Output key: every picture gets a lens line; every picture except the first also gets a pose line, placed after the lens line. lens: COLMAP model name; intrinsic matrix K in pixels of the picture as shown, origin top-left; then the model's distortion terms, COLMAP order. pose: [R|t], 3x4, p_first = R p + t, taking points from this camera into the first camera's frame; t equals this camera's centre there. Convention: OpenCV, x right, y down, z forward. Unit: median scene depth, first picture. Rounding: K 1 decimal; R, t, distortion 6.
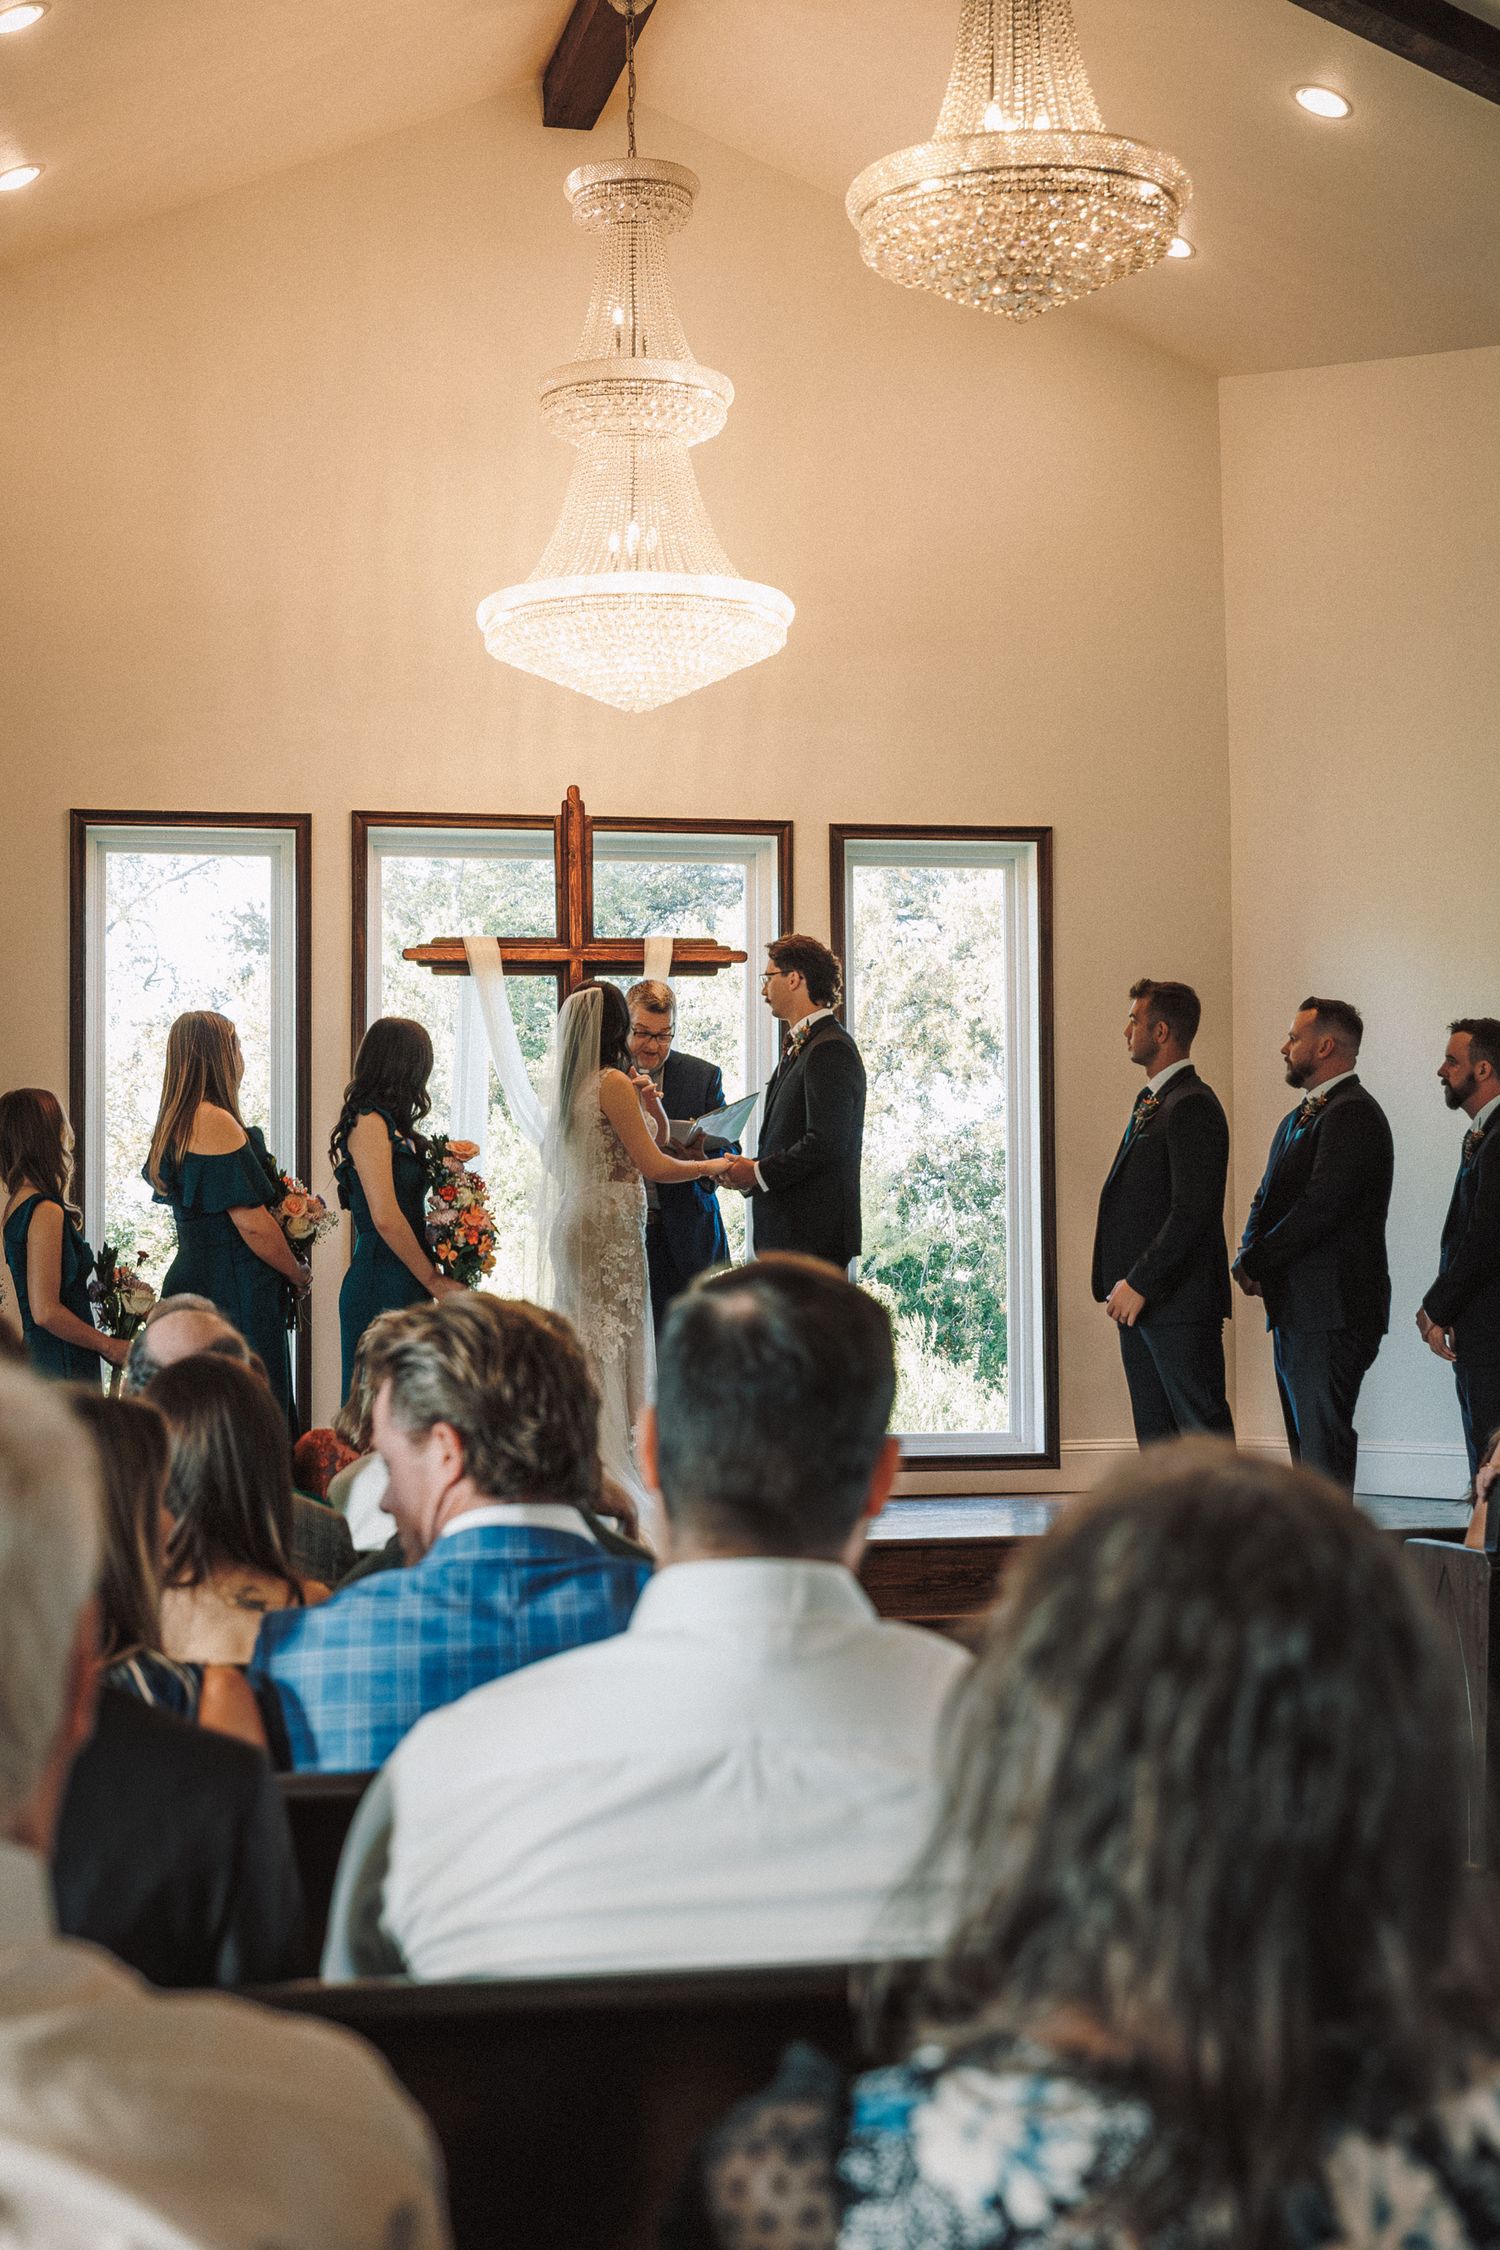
lens RADIAL K [[3505.1, 0, 750.0], [0, 3505.1, 1125.0], [0, 0, 1]] dist [0.029257, 0.031533]
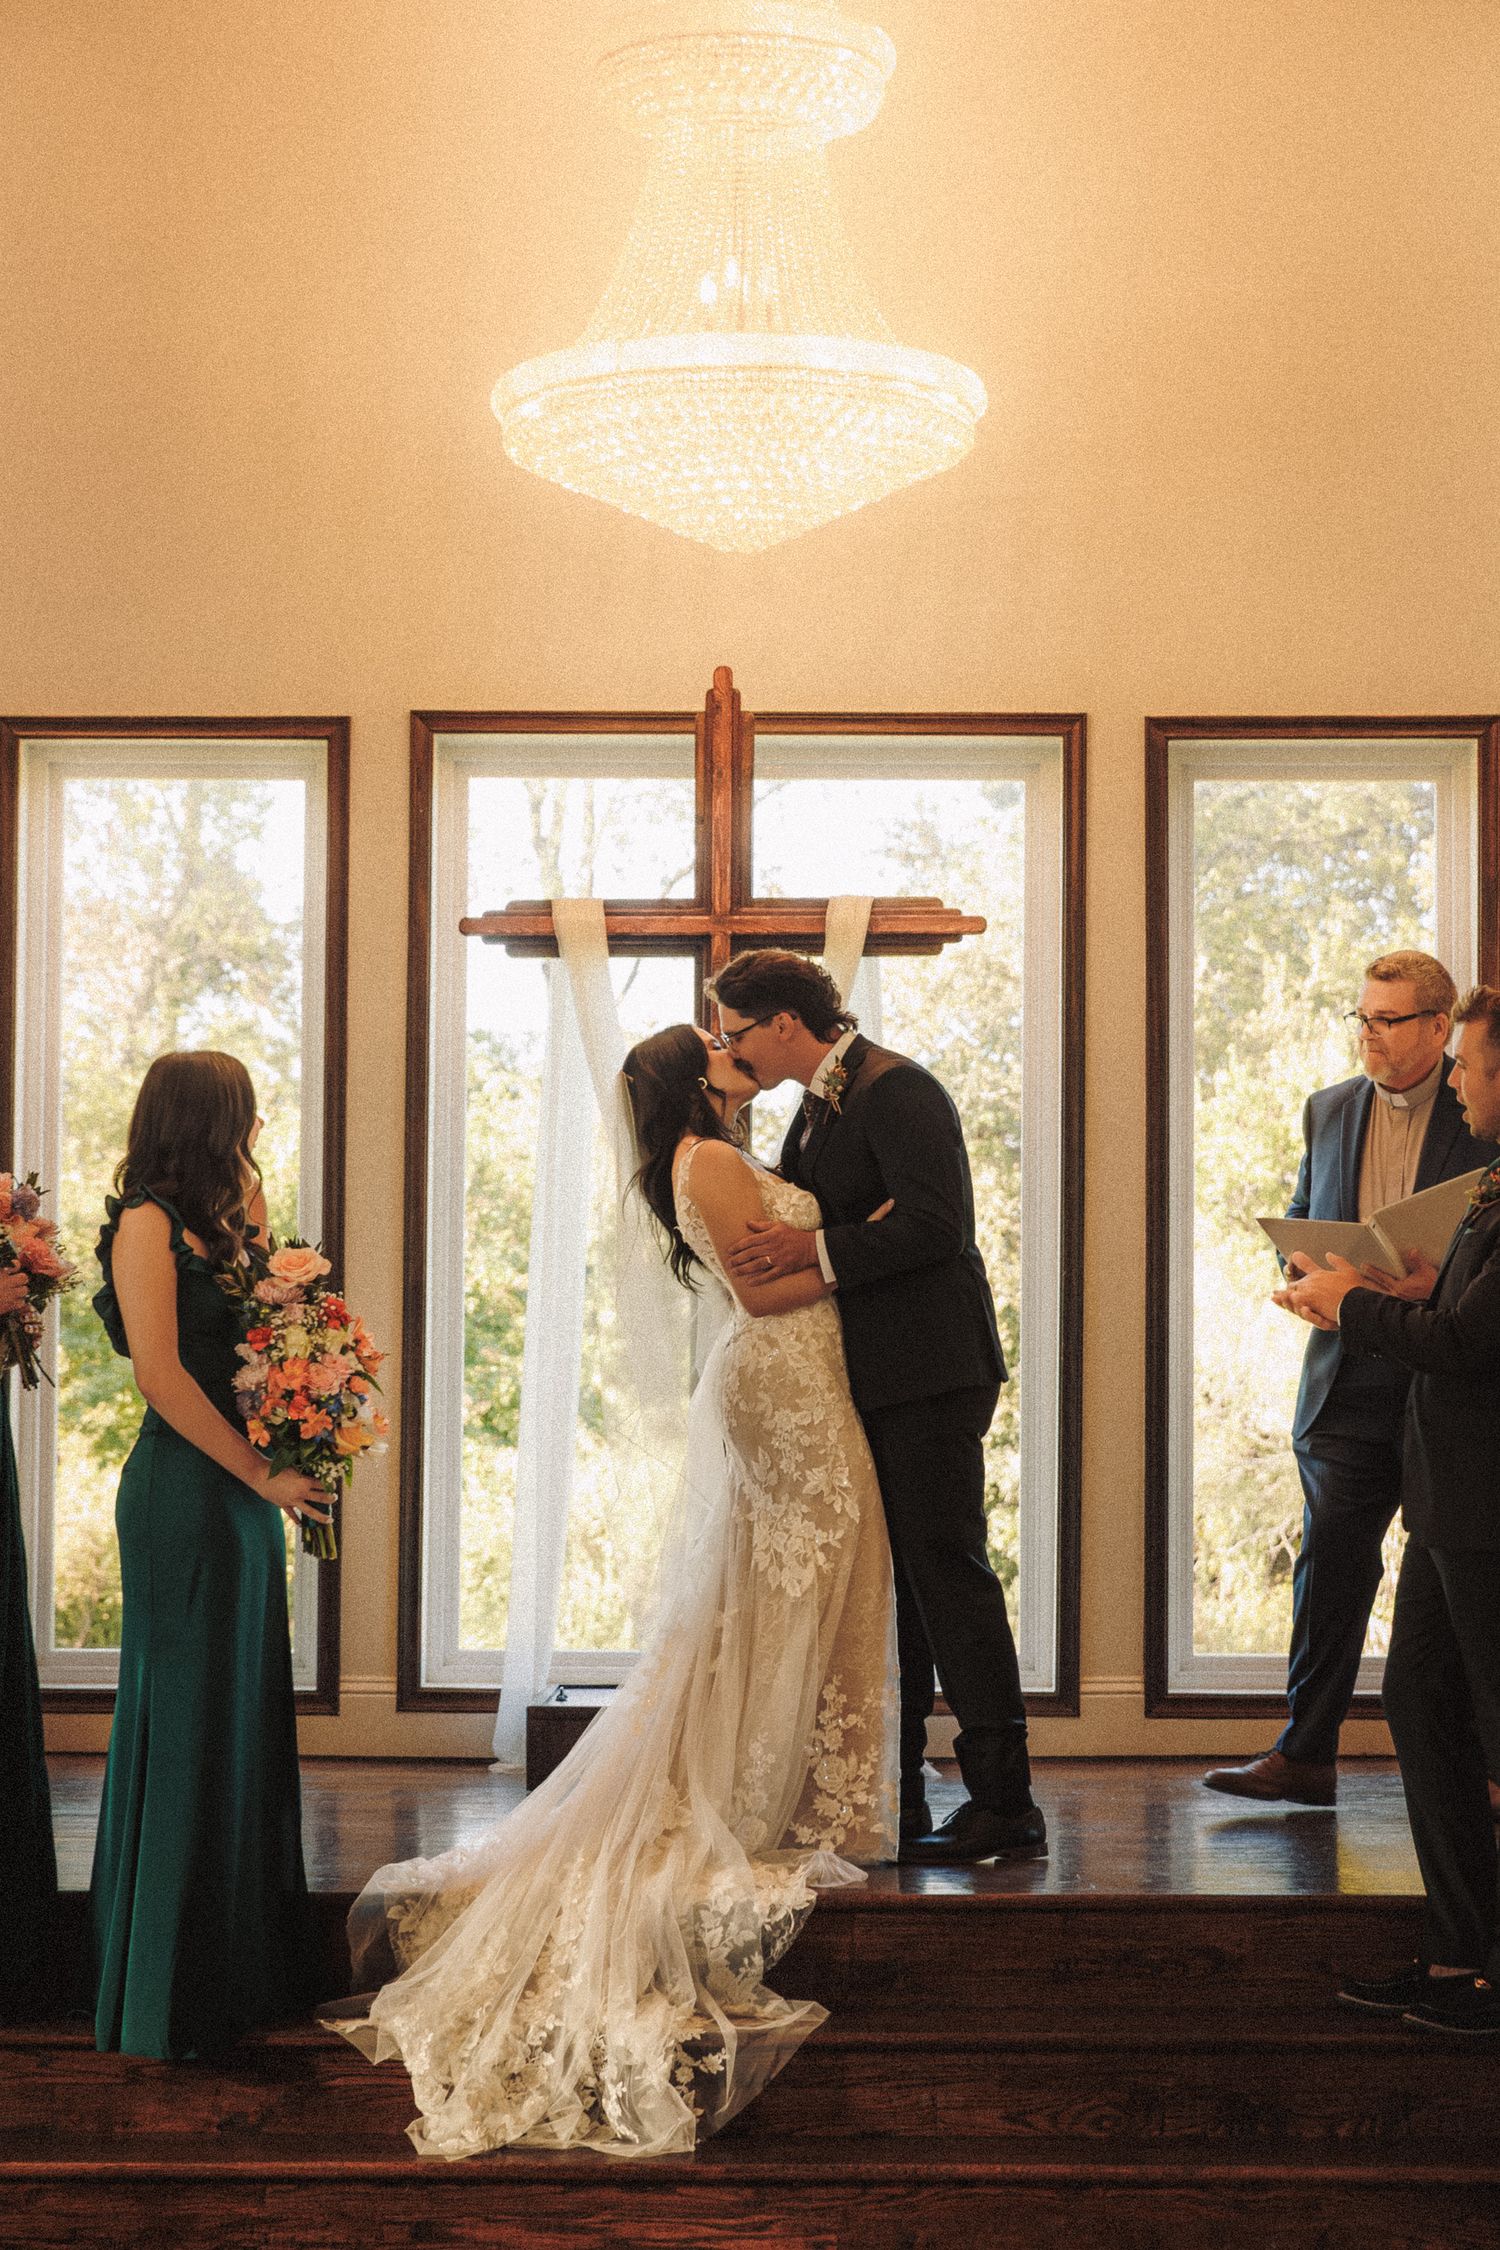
lens RADIAL K [[4350.1, 0, 750.0], [0, 4350.1, 1125.0], [0, 0, 1]] dist [0.006091, 0.075995]
pose [[0.972714, 0.005402, -0.231946, 0.144392], [-0.001778, 0.999873, 0.015829, -0.023924], [0.232002, -0.014985, 0.972600, 0.207914]]
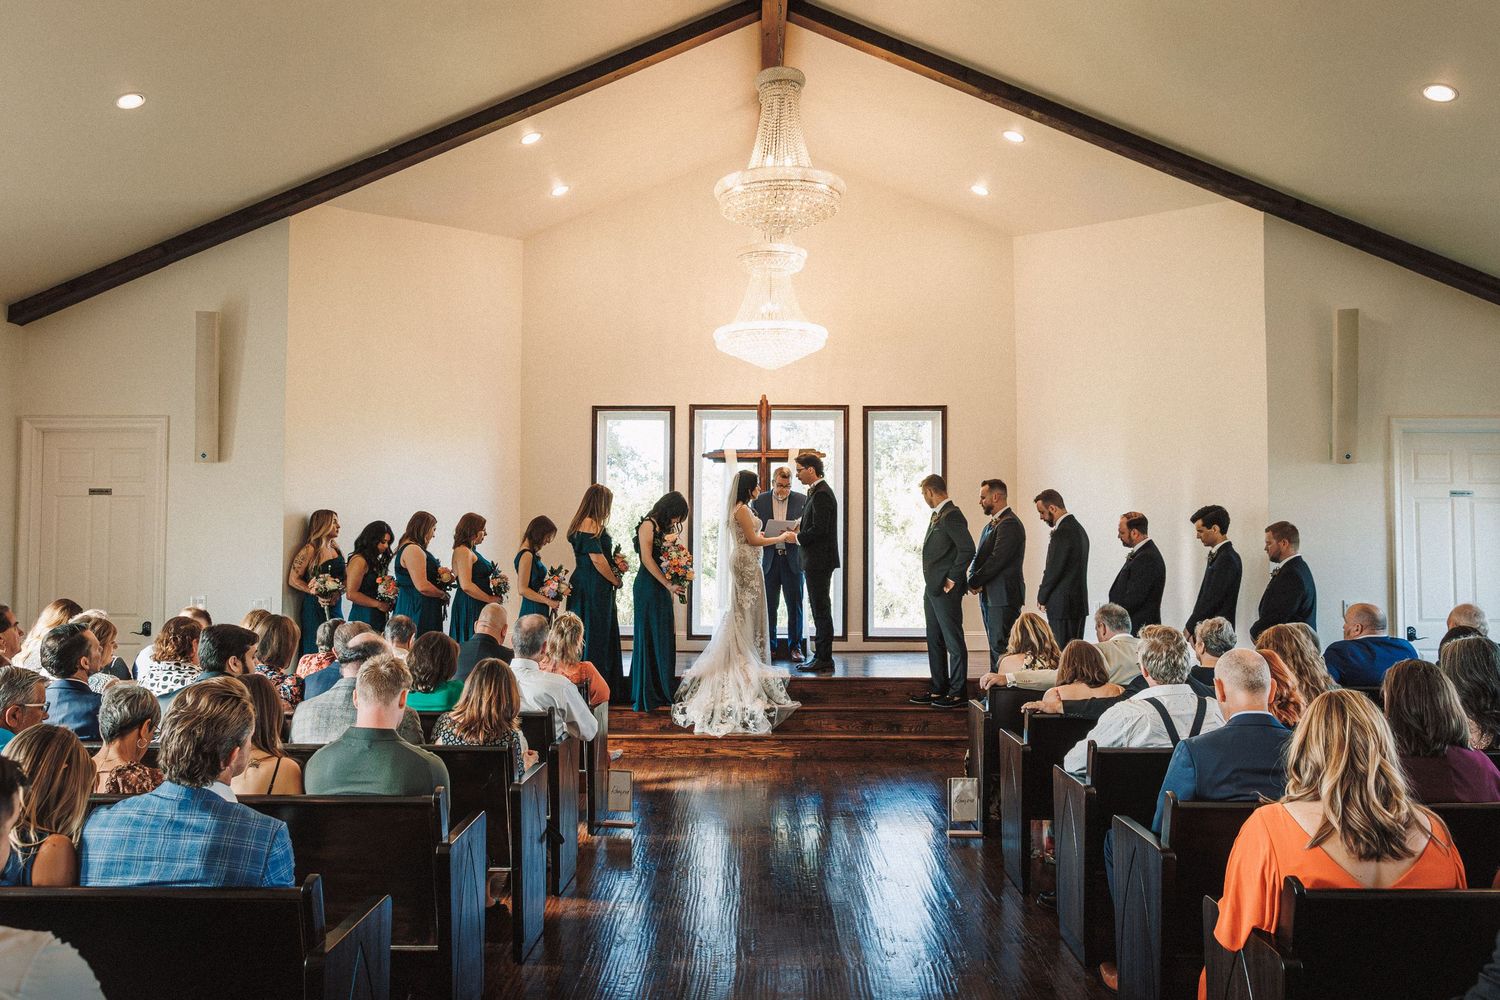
lens RADIAL K [[1182.1, 0, 750.0], [0, 1182.1, 500.0], [0, 0, 1]] dist [-0.007154, -0.002878]
pose [[0.975173, 0.005072, -0.221388, 0.147937], [-0.001304, 0.999852, 0.017163, -0.028938], [0.221442, -0.016448, 0.975035, 0.078118]]
